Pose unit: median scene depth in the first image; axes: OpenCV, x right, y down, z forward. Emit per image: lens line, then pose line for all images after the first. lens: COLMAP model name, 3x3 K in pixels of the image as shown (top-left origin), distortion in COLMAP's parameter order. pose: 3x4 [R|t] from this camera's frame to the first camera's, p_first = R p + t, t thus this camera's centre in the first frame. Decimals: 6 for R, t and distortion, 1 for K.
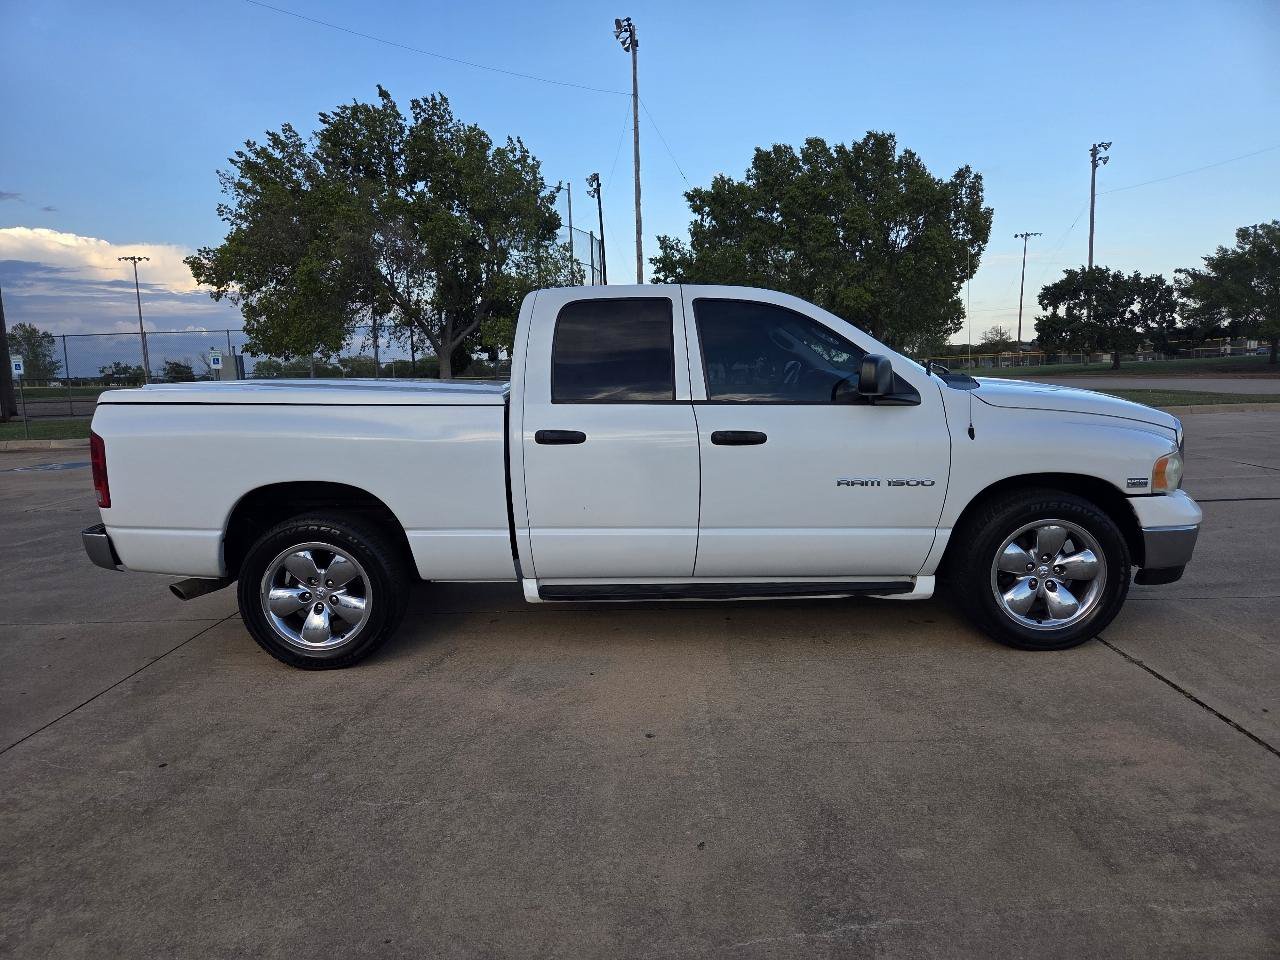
lens RADIAL K [[843.3, 0, 627.1], [0, 843.3, 480.6], [0, 0, 1]] dist [0.063743, -0.059804]
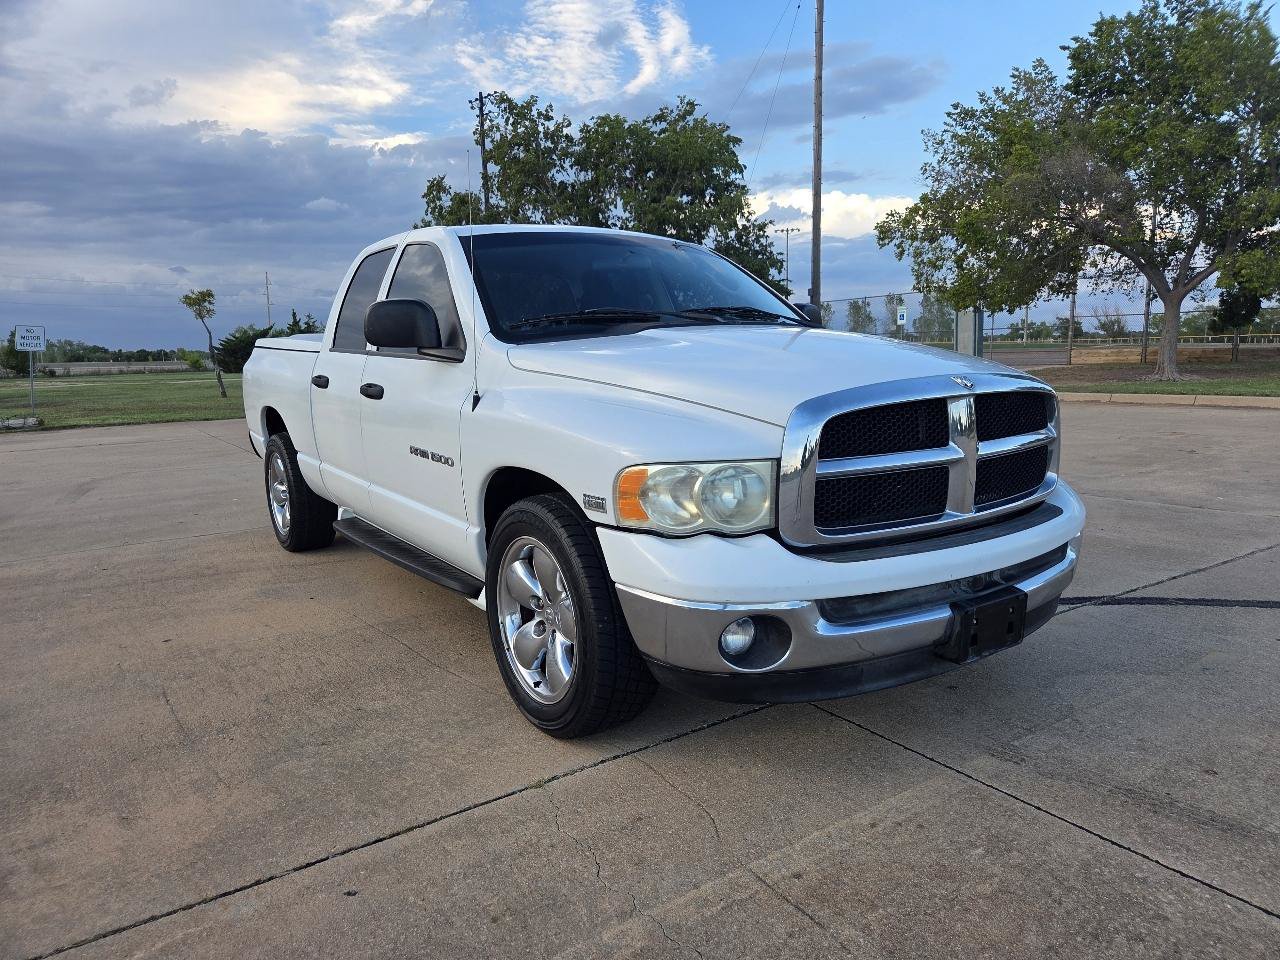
lens RADIAL K [[858.1, 0, 654.0], [0, 858.1, 467.0], [0, 0, 1]] dist [0.040600, -0.000705]
pose [[0.596341, 0.123487, -0.793176, 1.041526], [-0.097300, 0.991931, 0.081276, -0.072153], [0.796812, 0.028708, 0.603545, 0.635810]]
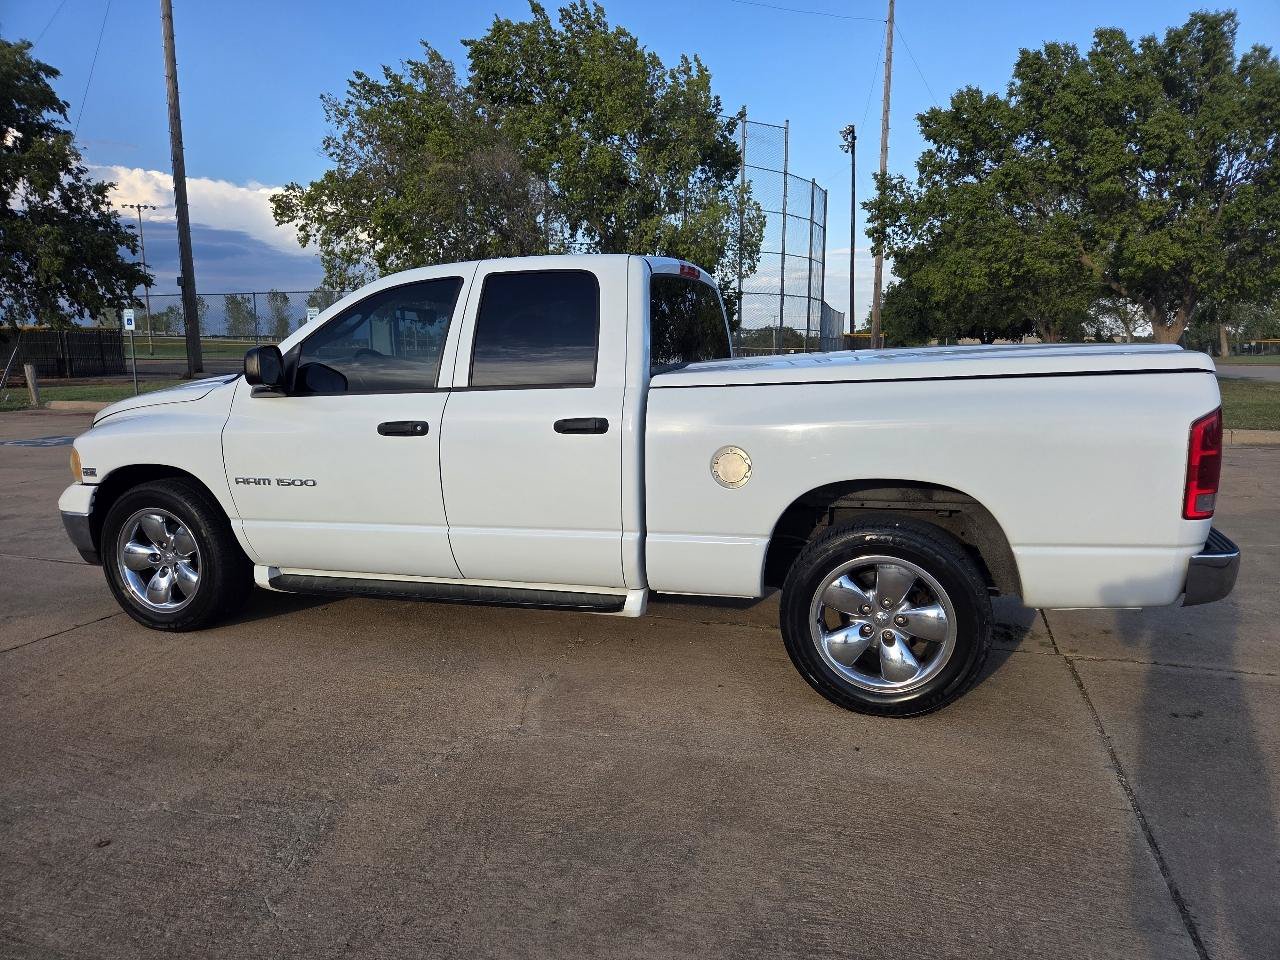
lens RADIAL K [[862.3, 0, 642.5], [0, 862.3, 469.3], [0, 0, 1]] dist [0.080659, -0.066767]
pose [[0.963465, 0.067292, -0.259242, 0.403643], [-0.063105, 0.997707, 0.024451, -0.169962], [0.260293, -0.007198, 0.965503, 1.210909]]
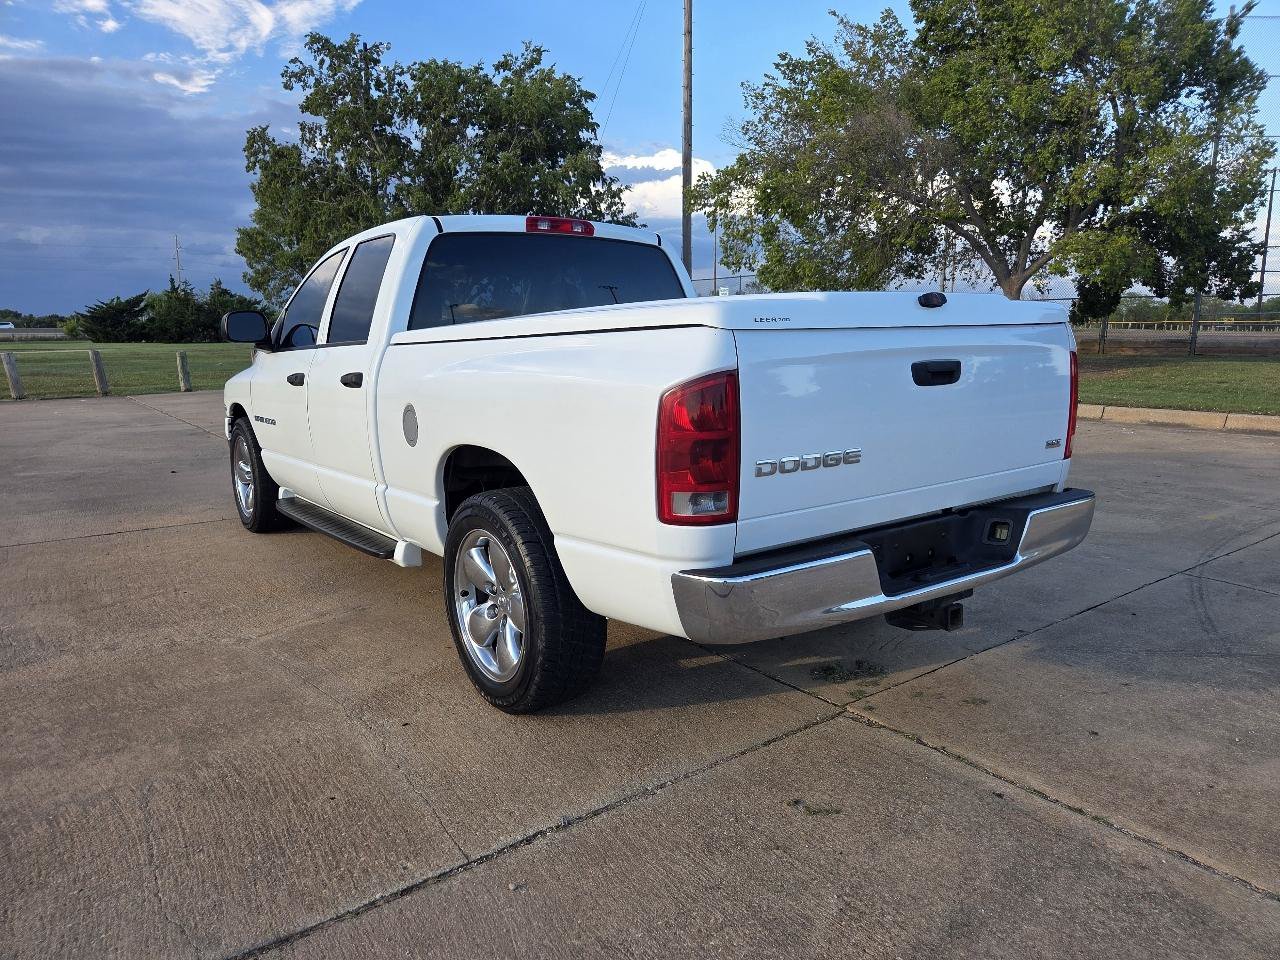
lens RADIAL K [[876.7, 0, 666.0], [0, 876.7, 482.3], [0, 0, 1]] dist [0.005755, 0.001551]
pose [[0.633569, 0.160820, -0.756788, 1.181010], [-0.112731, 0.986908, 0.115345, -0.235345], [0.765430, 0.012235, 0.643403, 1.782136]]
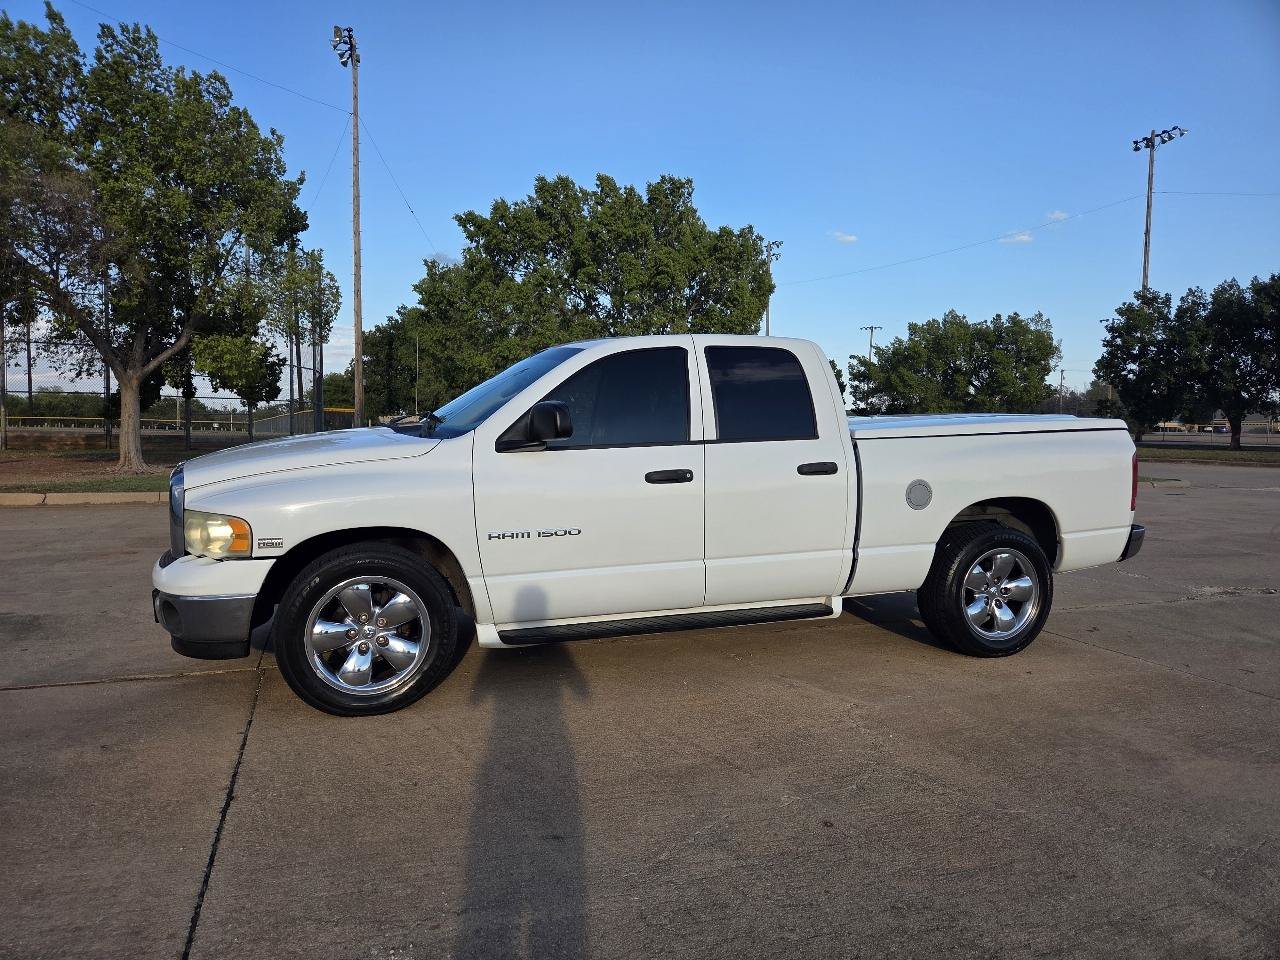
lens RADIAL K [[845.9, 0, 633.7], [0, 845.9, 486.4], [0, 0, 1]] dist [0.069271, -0.063127]
pose [[0.931981, 0.018751, 0.362021, -0.510419], [0.003692, 0.998119, -0.061203, -0.099396], [-0.362487, 0.058376, 0.930159, 1.104461]]
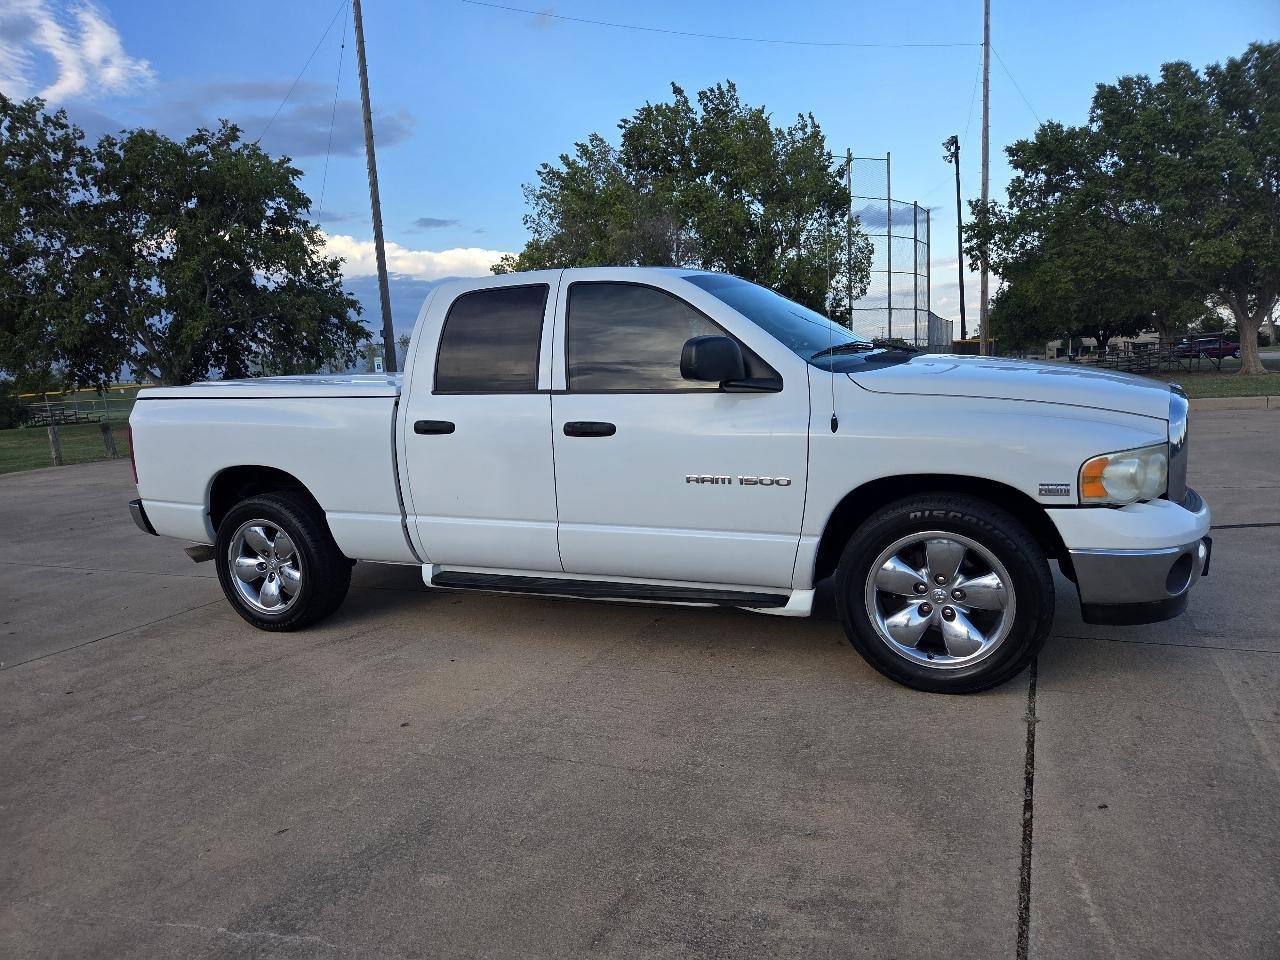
lens RADIAL K [[845.9, 0, 633.7], [0, 845.9, 486.4], [0, 0, 1]] dist [0.069271, -0.063127]
pose [[0.919964, 0.030770, -0.390792, 0.523328], [-0.022096, 0.999400, 0.026674, -0.012174], [0.391379, -0.015904, 0.920092, 0.138662]]
